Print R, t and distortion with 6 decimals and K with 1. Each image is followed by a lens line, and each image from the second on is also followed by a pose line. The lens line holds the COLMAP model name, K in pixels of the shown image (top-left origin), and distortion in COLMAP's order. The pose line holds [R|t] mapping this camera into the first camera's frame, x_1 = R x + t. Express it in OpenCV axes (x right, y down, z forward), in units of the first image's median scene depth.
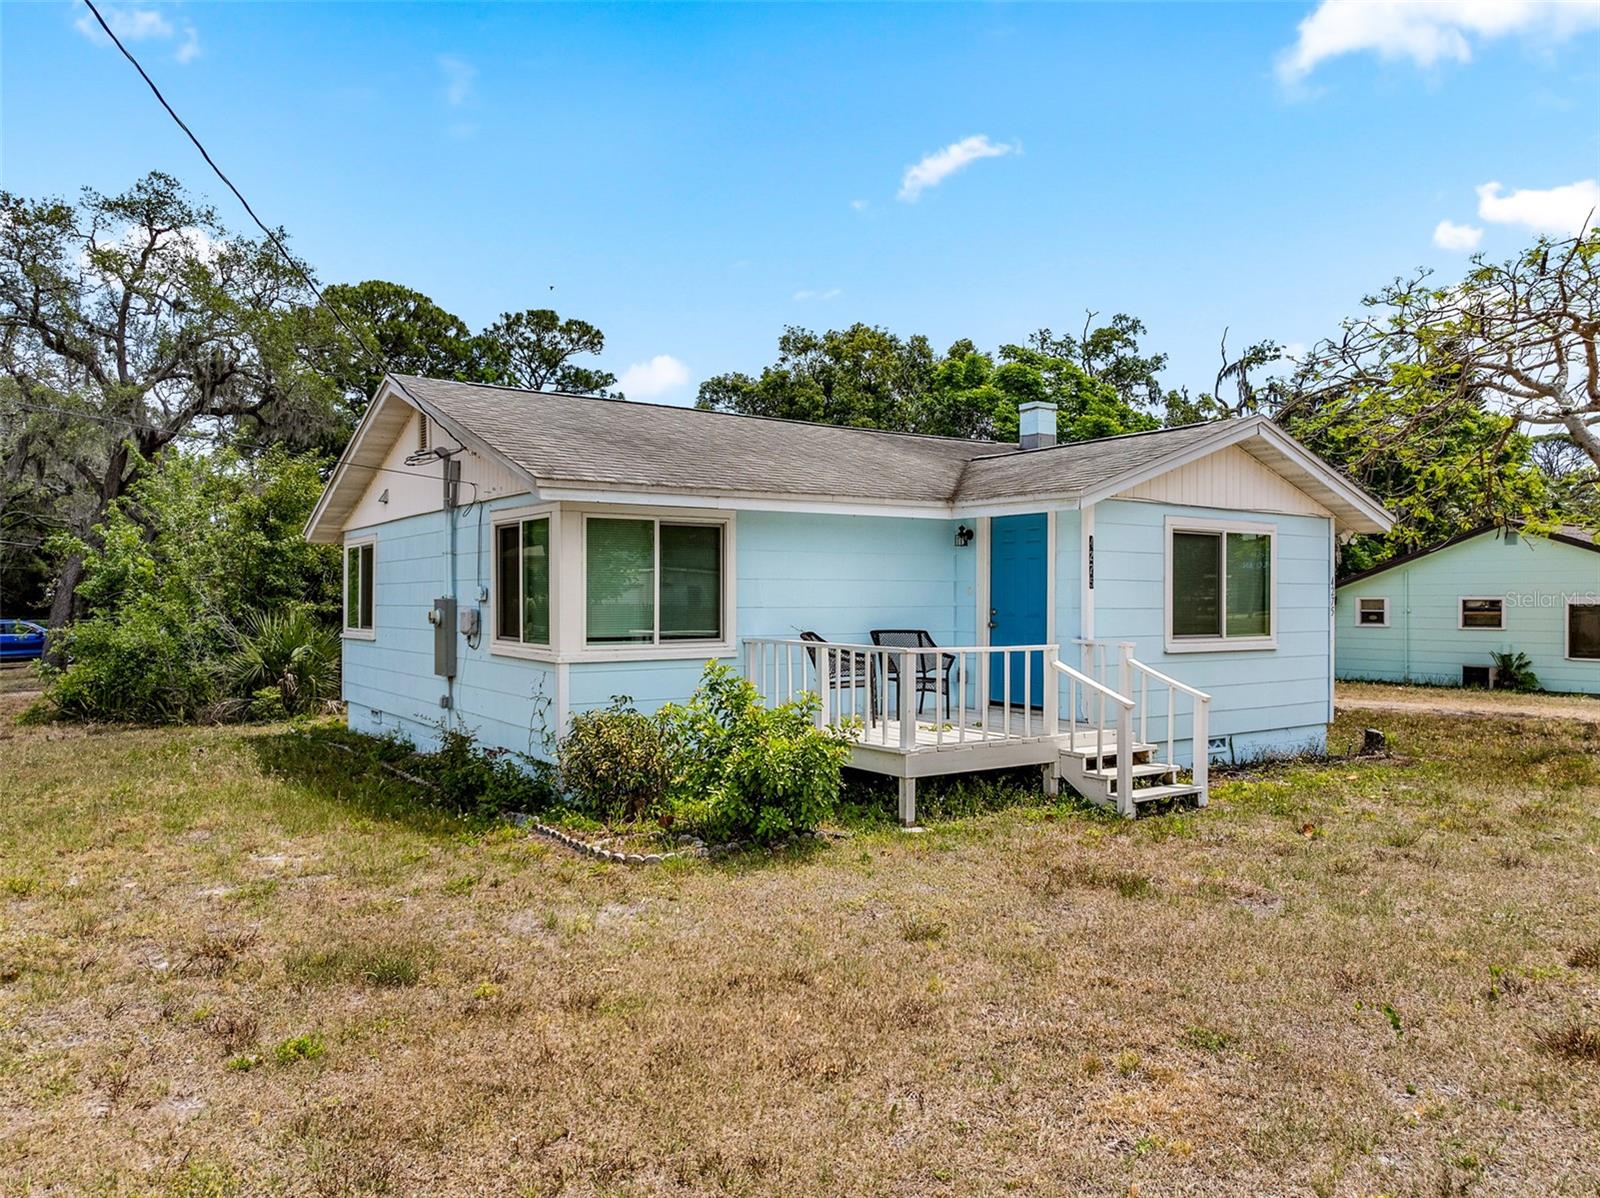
lens RADIAL K [[1139.3, 0, 793.0], [0, 1139.3, 597.9], [0, 0, 1]] dist [-0.027434, -0.006154]
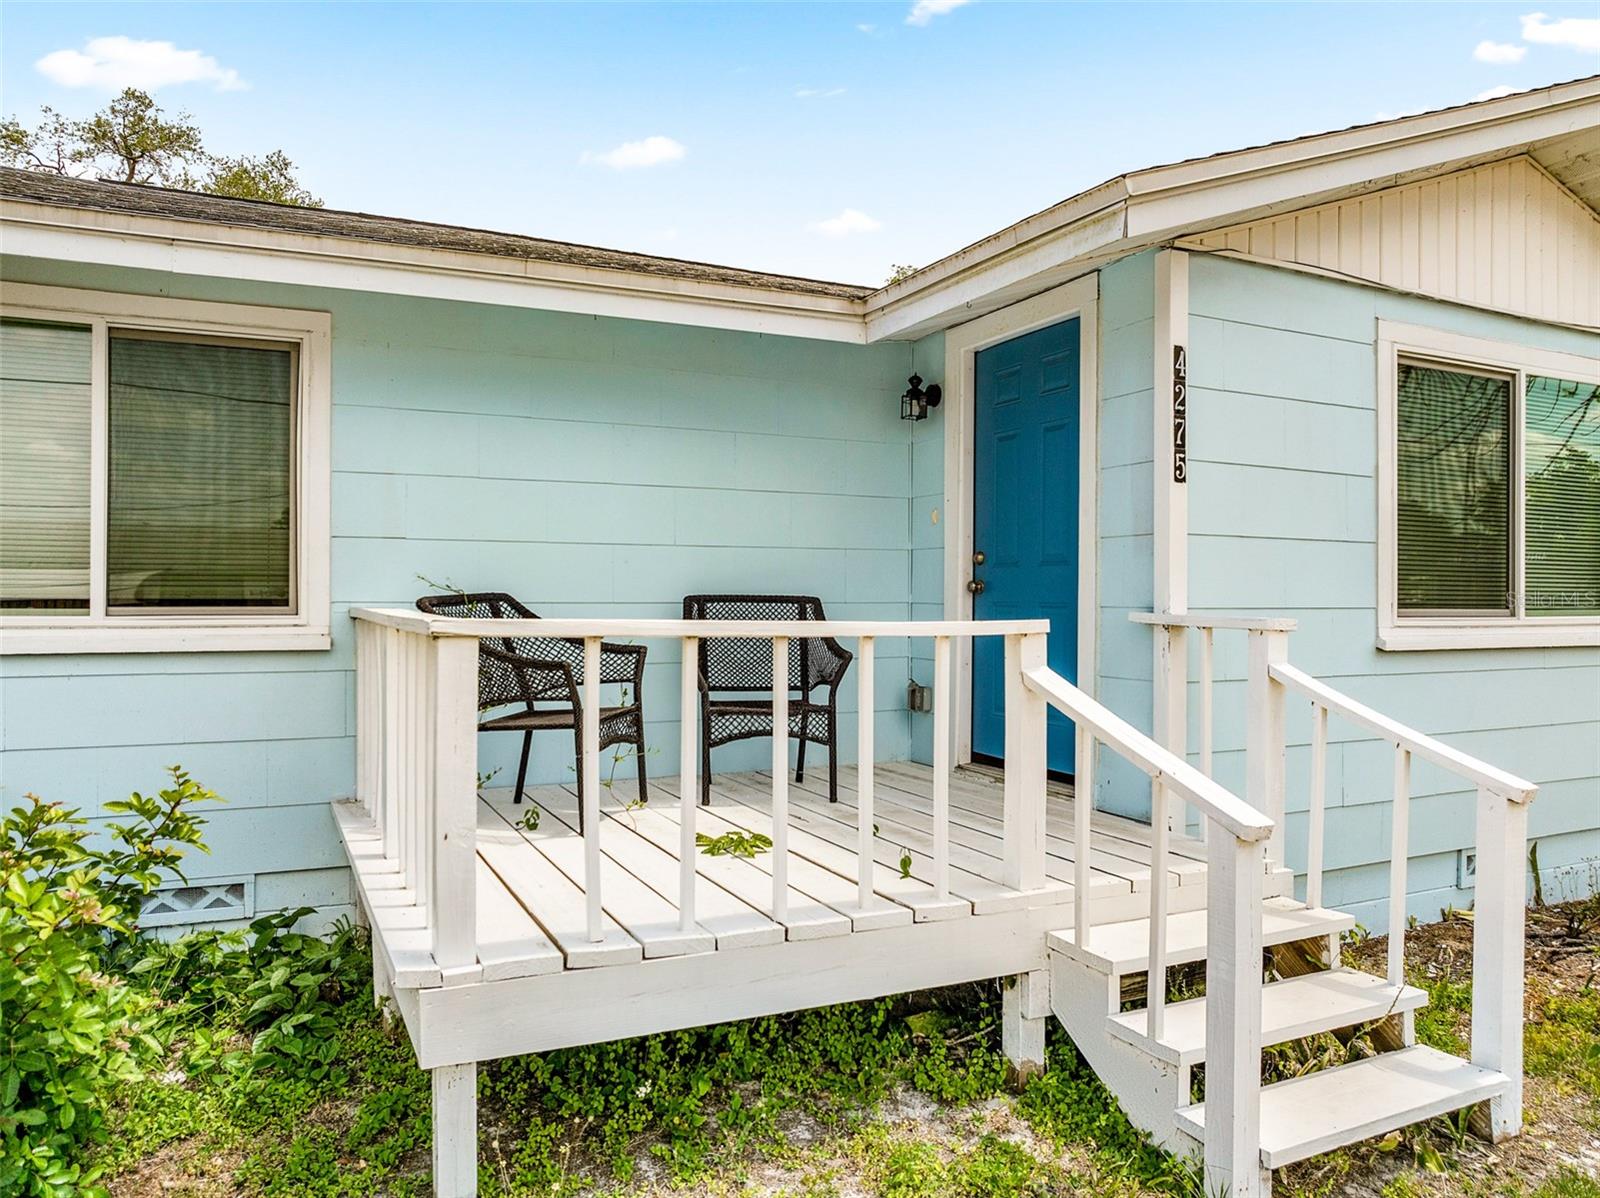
lens RADIAL K [[1198.5, 0, 796.8], [0, 1198.5, 608.1], [0, 0, 1]] dist [-0.038834, -0.005764]
pose [[0.990170, 0.003021, -0.139836, 0.178288], [-0.002640, 0.999992, 0.002907, 0.031861], [0.139843, -0.002509, 0.990170, 0.540971]]
